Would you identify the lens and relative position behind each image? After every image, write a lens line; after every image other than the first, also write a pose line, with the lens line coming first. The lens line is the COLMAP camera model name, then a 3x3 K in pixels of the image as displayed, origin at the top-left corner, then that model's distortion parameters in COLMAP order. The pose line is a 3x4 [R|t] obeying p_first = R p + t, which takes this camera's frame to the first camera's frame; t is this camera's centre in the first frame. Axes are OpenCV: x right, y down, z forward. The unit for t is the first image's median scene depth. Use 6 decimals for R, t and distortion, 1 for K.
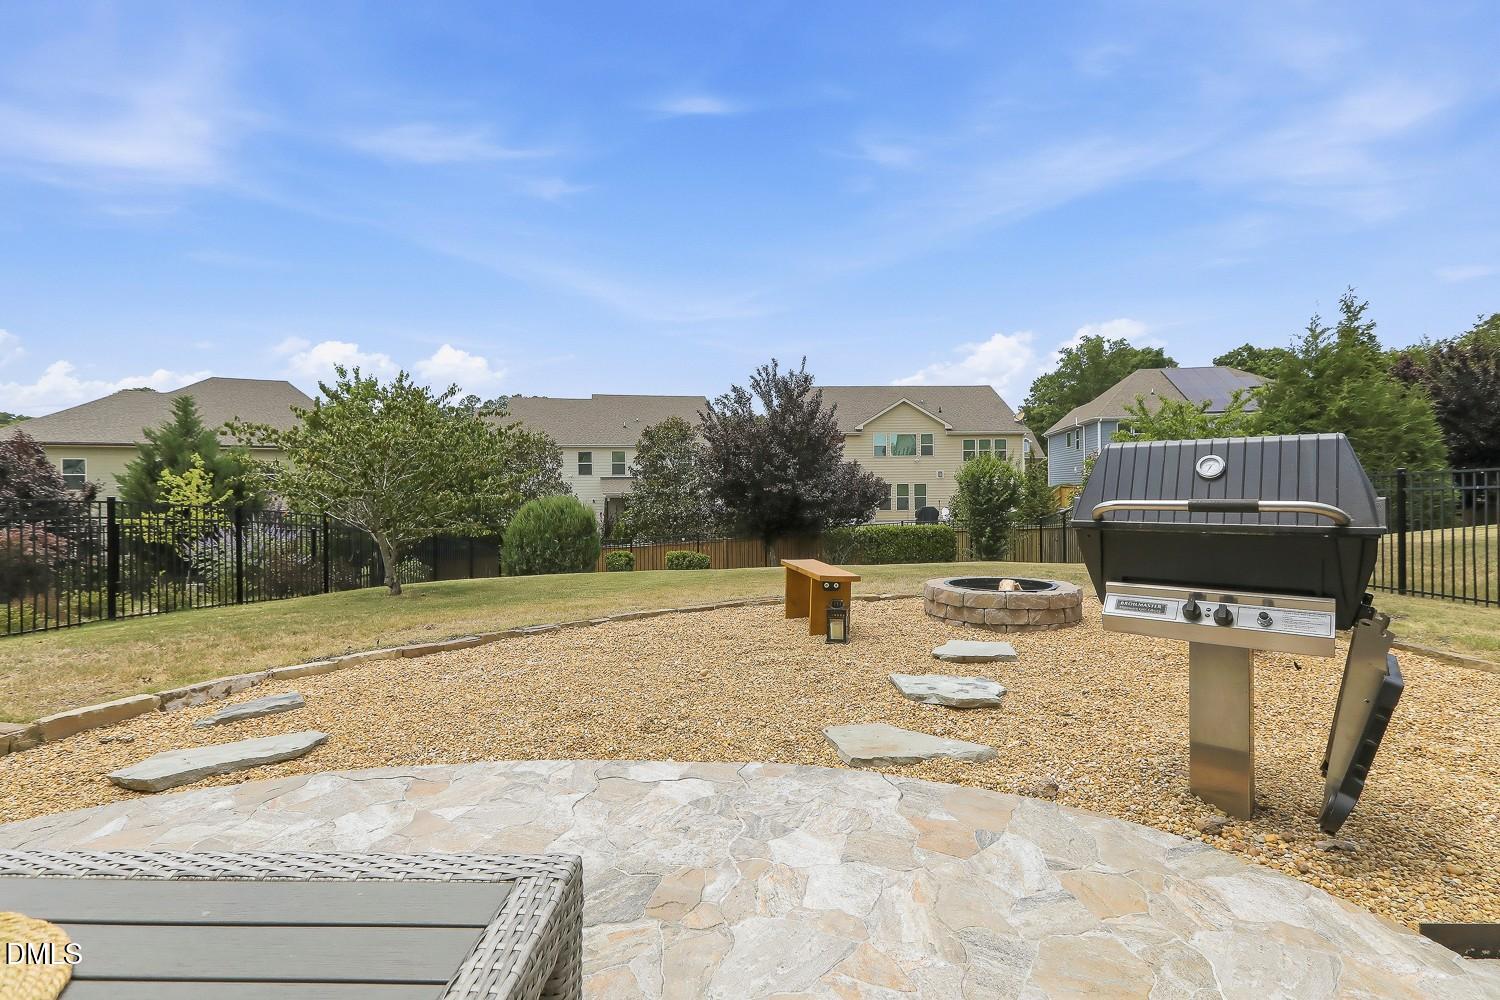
lens RADIAL K [[680.2, 0, 750.7], [0, 680.2, 483.6], [0, 0, 1]] dist [-0.000613, 0.000452]
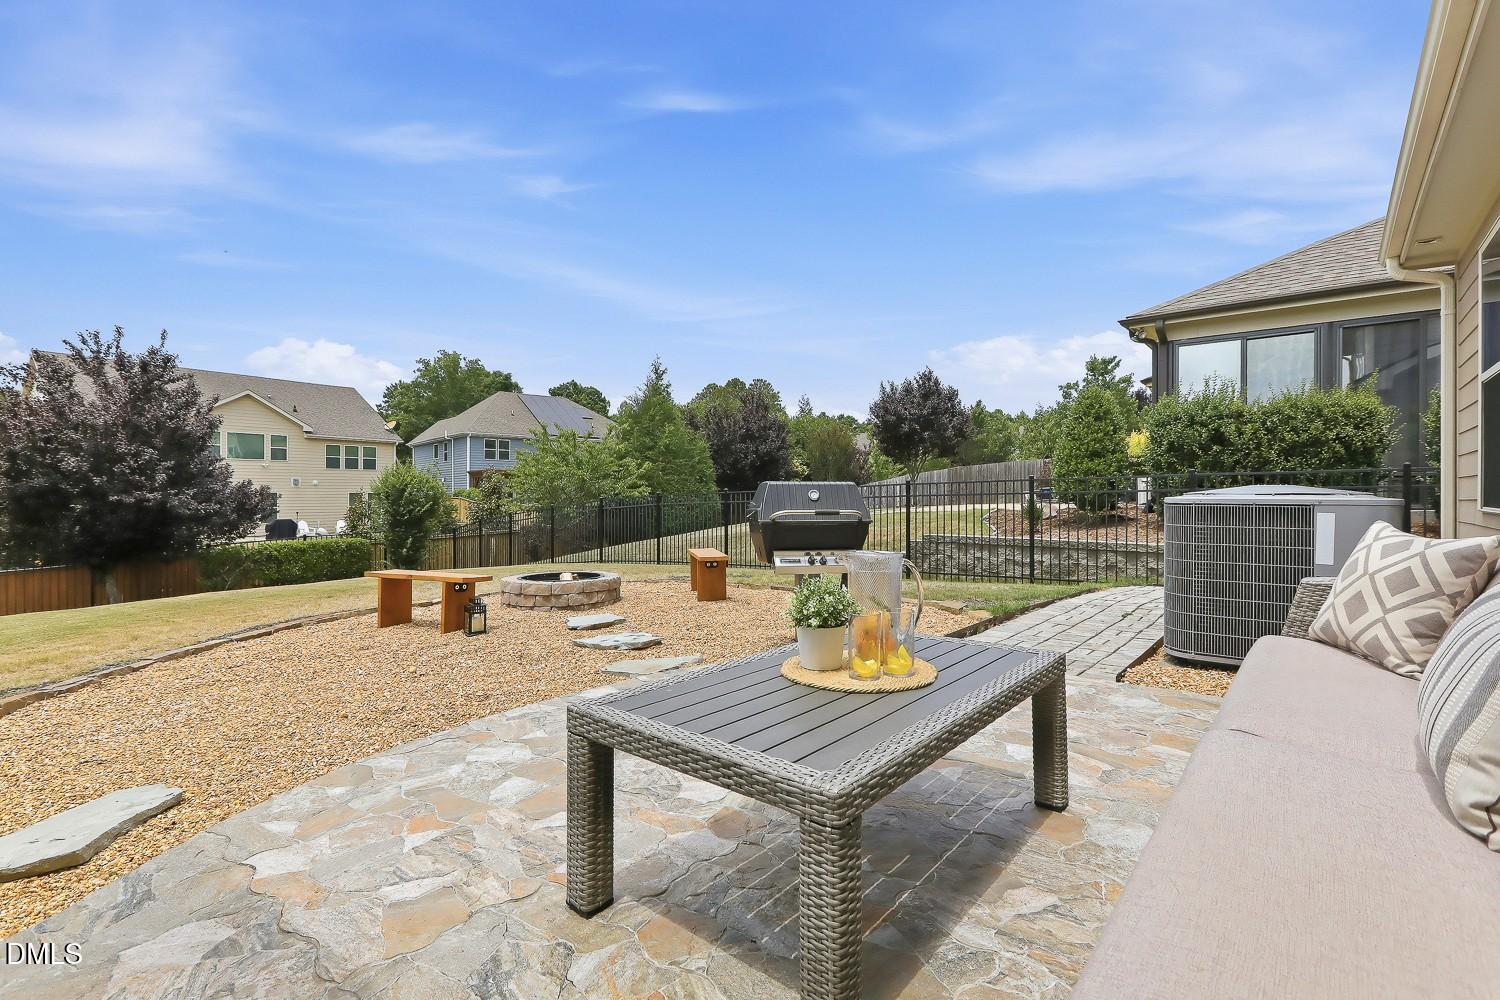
lens RADIAL K [[684.5, 0, 750.0], [0, 684.5, 500.0], [0, 0, 1]] dist [0.001250, 0.000231]
pose [[0.619299, 0.003942, 0.785145, -0.123772], [-0.011221, 0.999930, 0.003831, -0.001531], [-0.785075, -0.011183, 0.619300, -0.021956]]
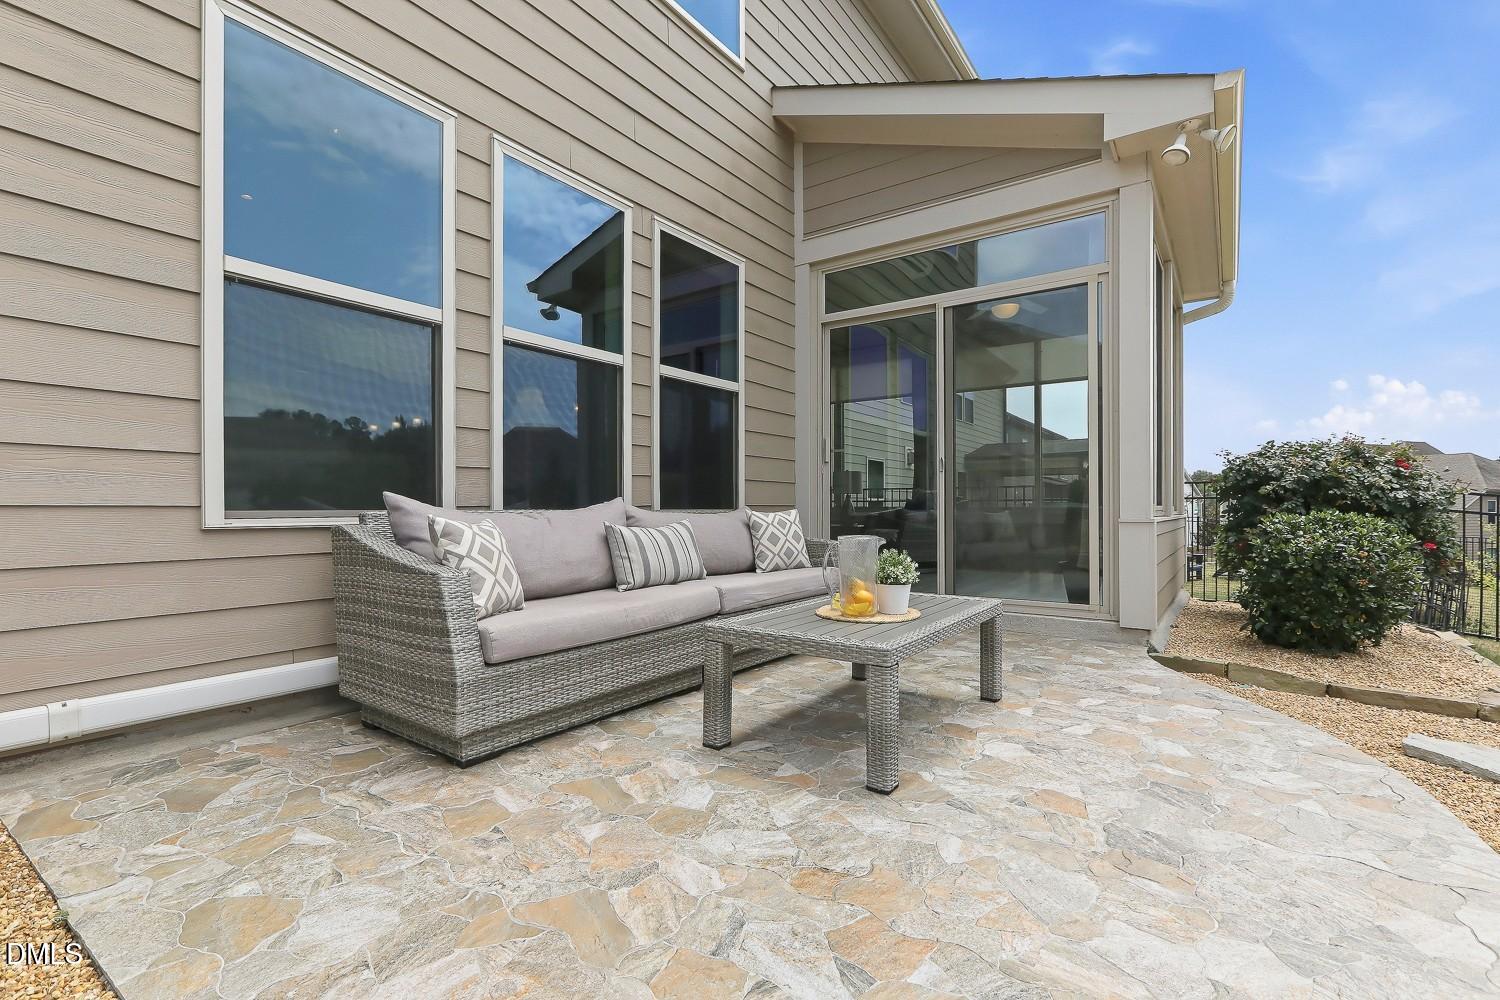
lens RADIAL K [[684.5, 0, 750.0], [0, 684.5, 500.0], [0, 0, 1]] dist [0.001250, 0.000231]
pose [[-0.555893, 0.000260, -0.831254, 0.091946], [0.010739, 0.999919, -0.006869, -0.000344], [0.831185, -0.012745, -0.555850, 0.084041]]
